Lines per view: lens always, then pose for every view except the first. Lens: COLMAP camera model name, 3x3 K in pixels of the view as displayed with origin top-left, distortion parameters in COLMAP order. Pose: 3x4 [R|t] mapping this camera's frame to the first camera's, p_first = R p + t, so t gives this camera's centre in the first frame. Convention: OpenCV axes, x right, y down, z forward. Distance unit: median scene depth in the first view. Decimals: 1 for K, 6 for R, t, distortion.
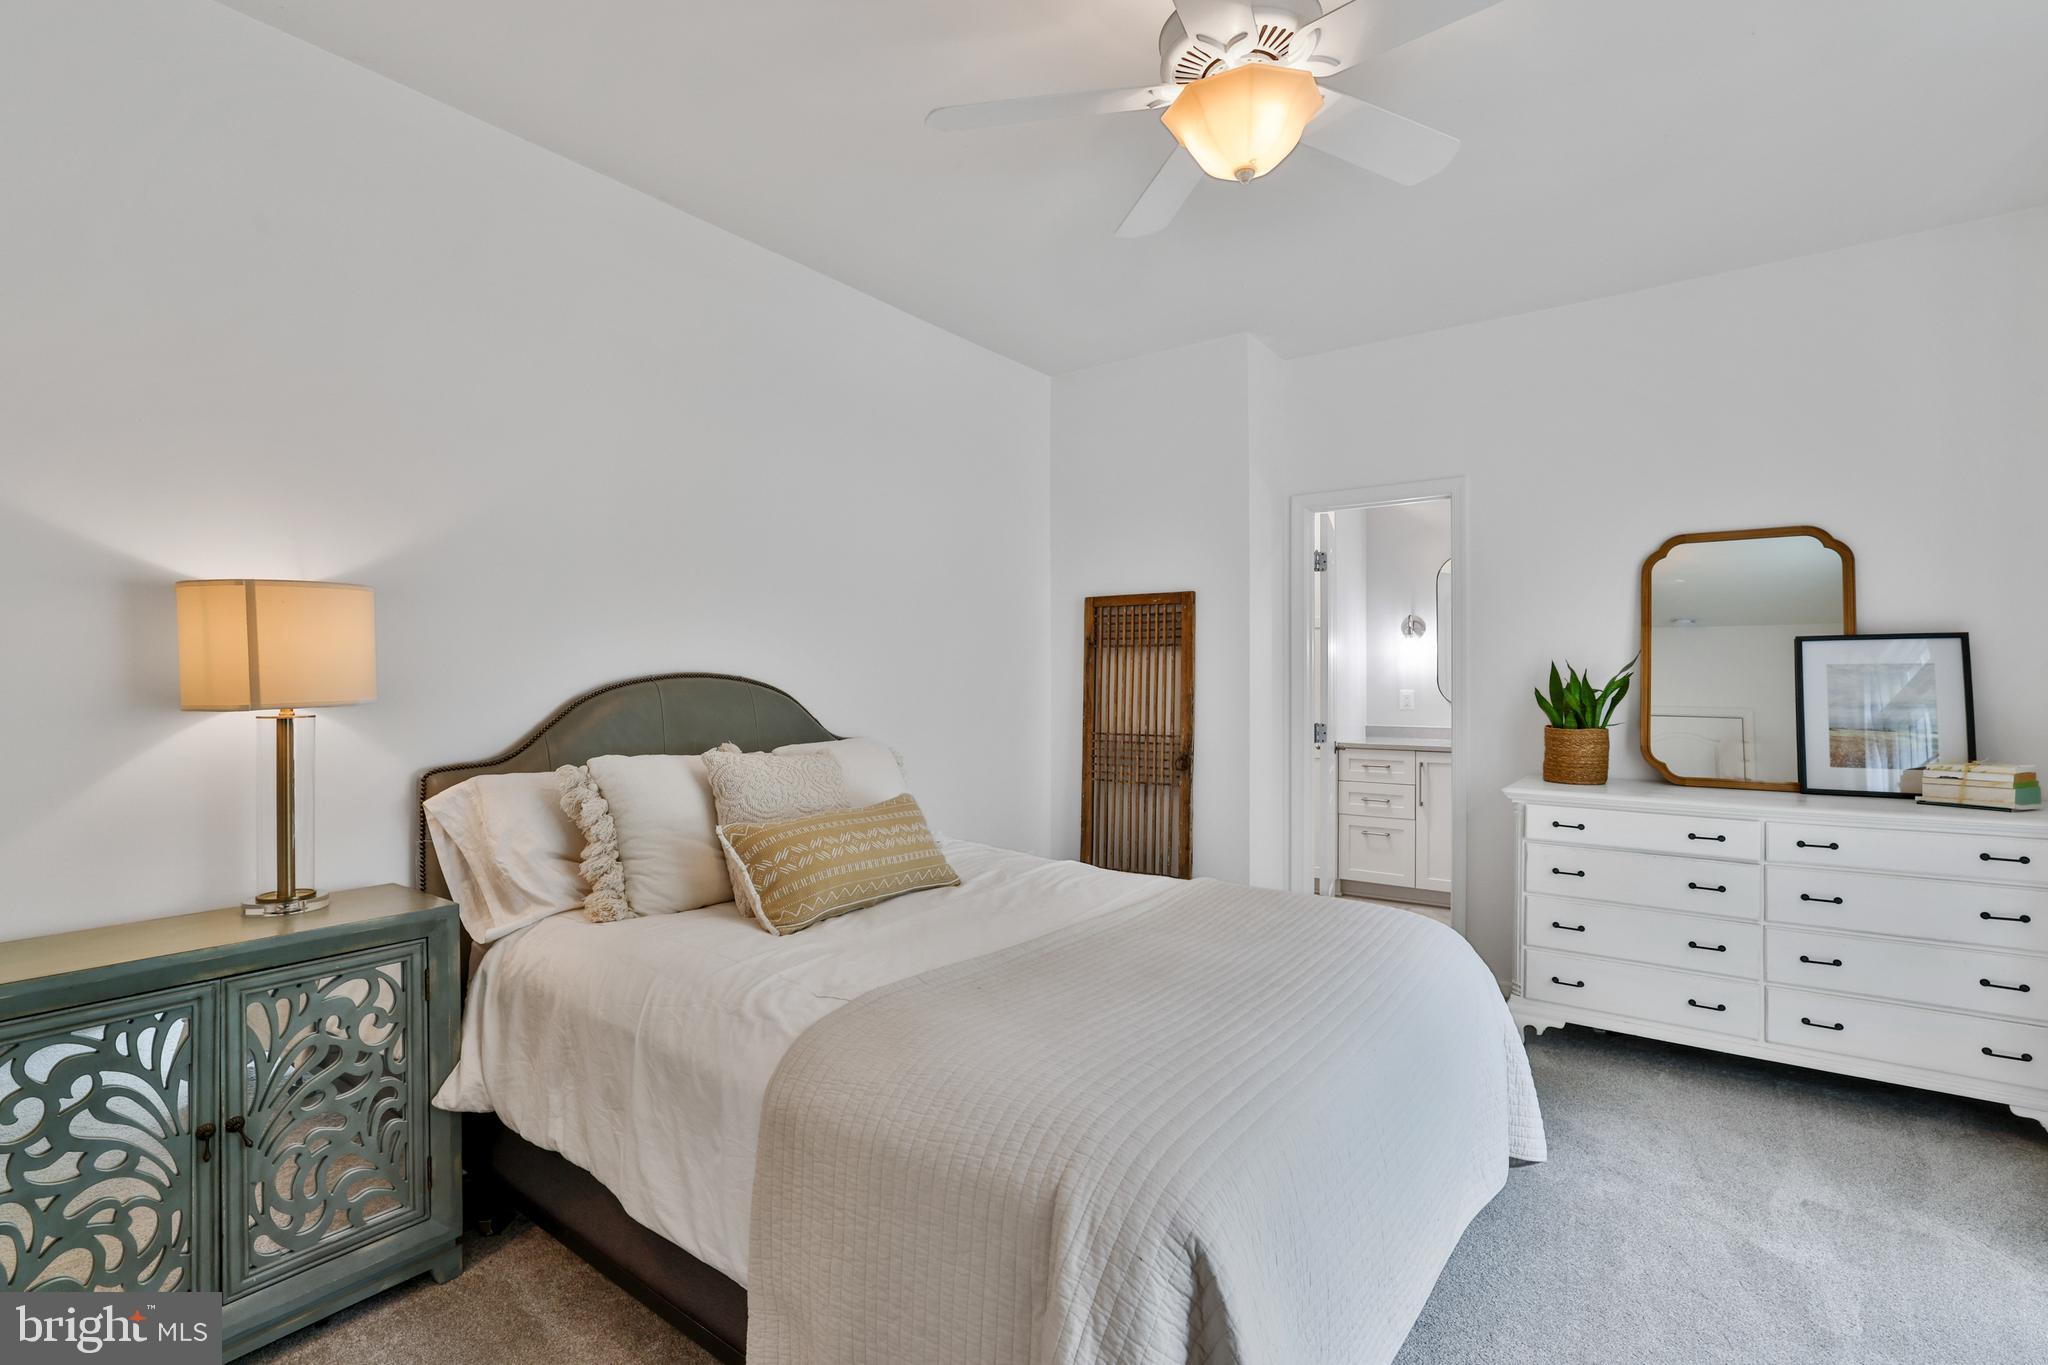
lens RADIAL K [[935.2, 0, 1023.2], [0, 935.2, 681.6], [0, 0, 1]] dist [-0.031637, 0.011073]
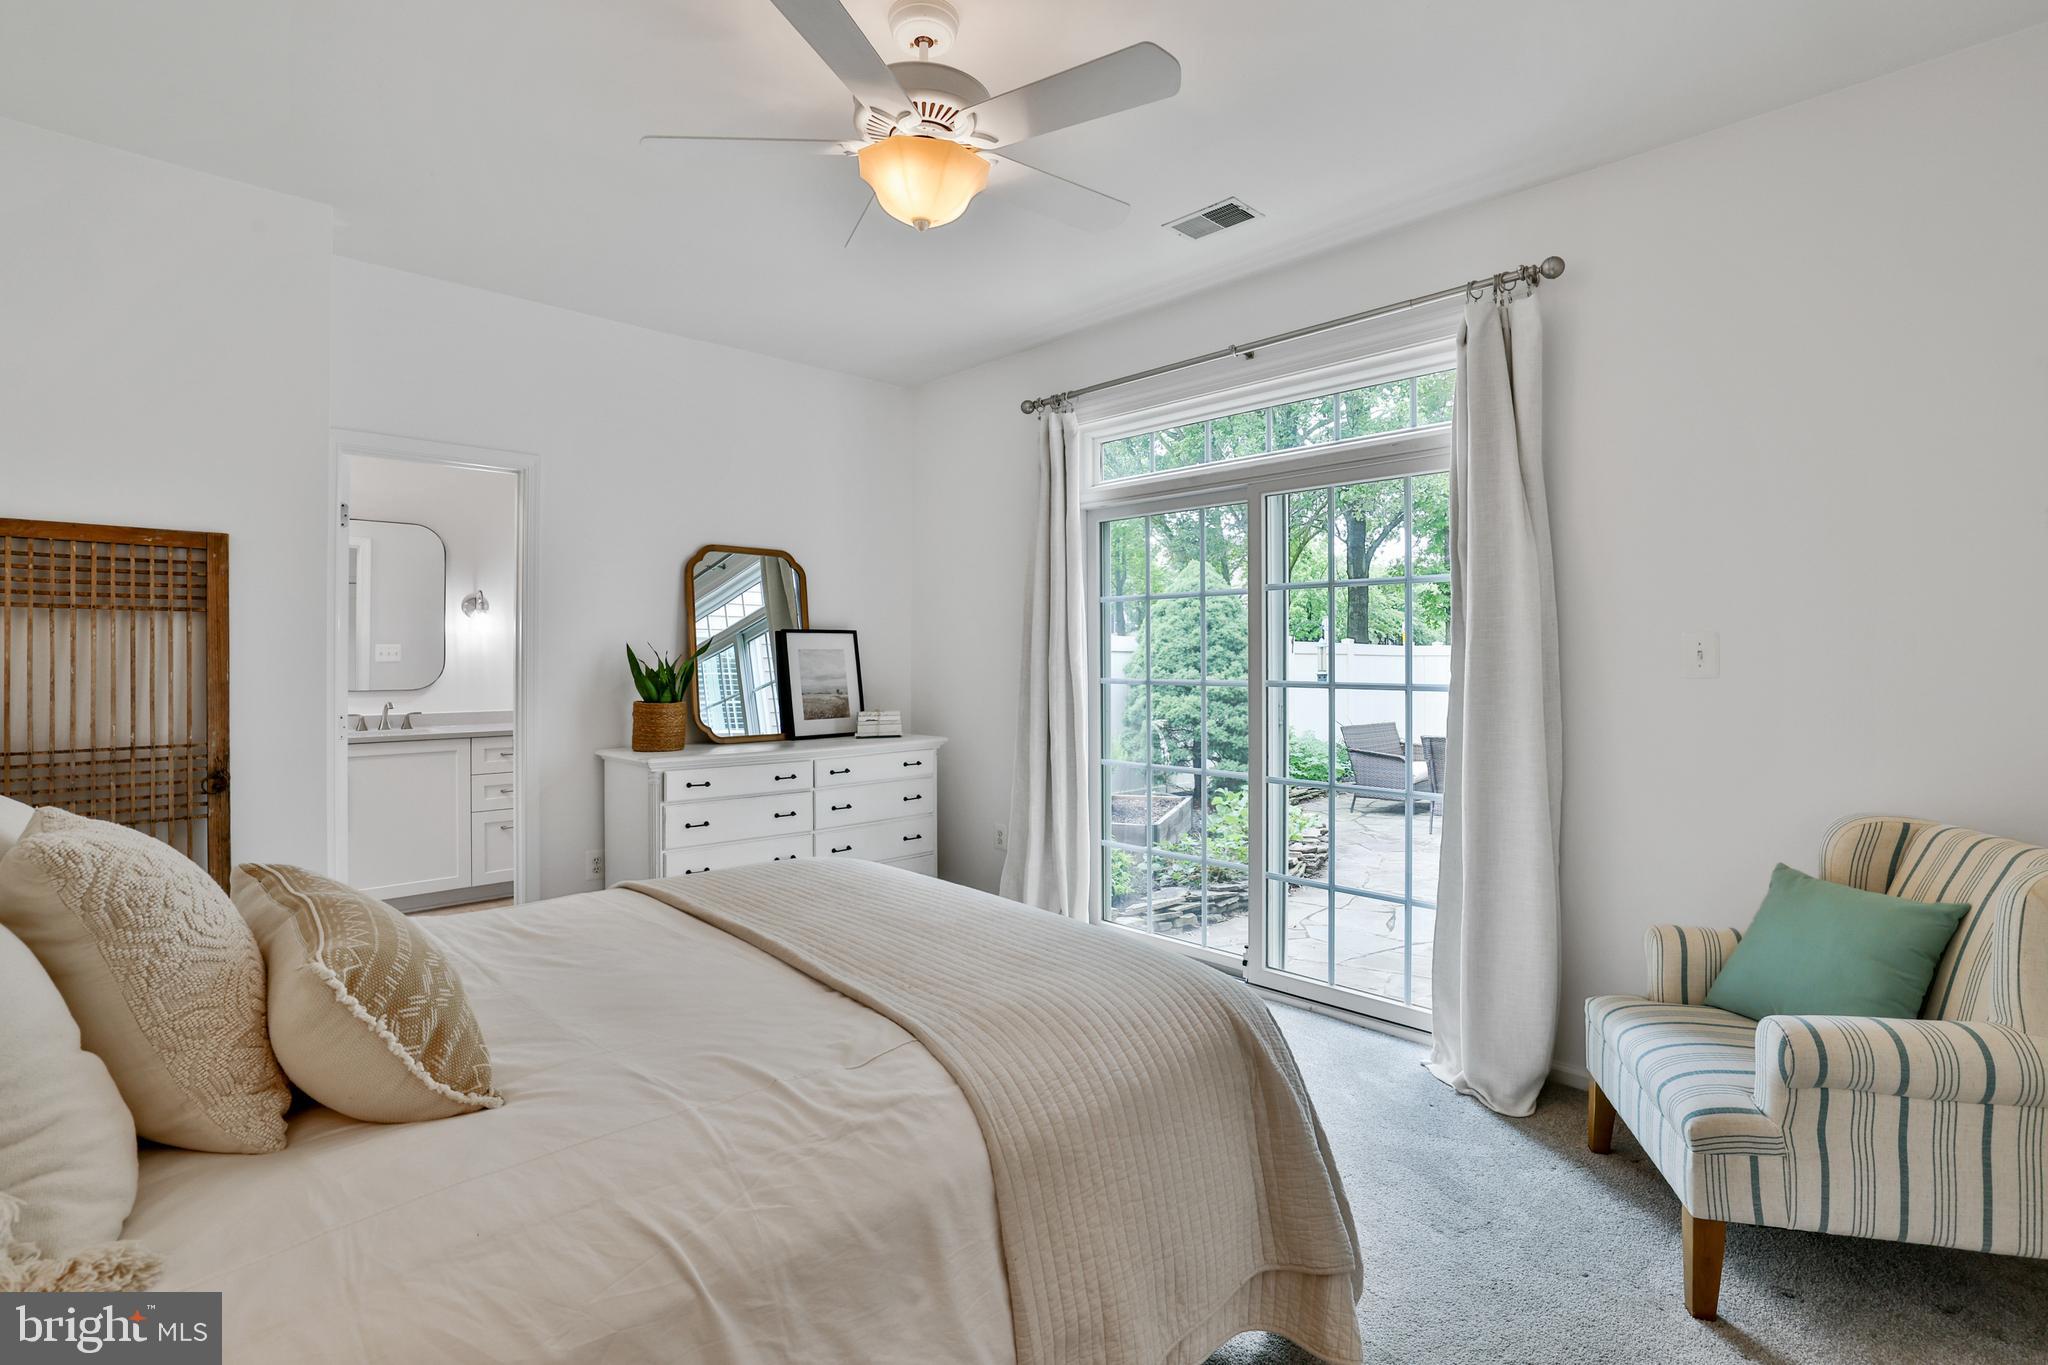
lens RADIAL K [[935.2, 0, 1030.0], [0, 935.2, 661.7], [0, 0, 1]] dist [-0.031637, 0.011073]
pose [[0.183756, -0.002616, 0.982968, -0.475028], [0.003406, 0.999992, 0.002025, -0.001064], [-0.982966, 0.002976, 0.183764, 0.356780]]
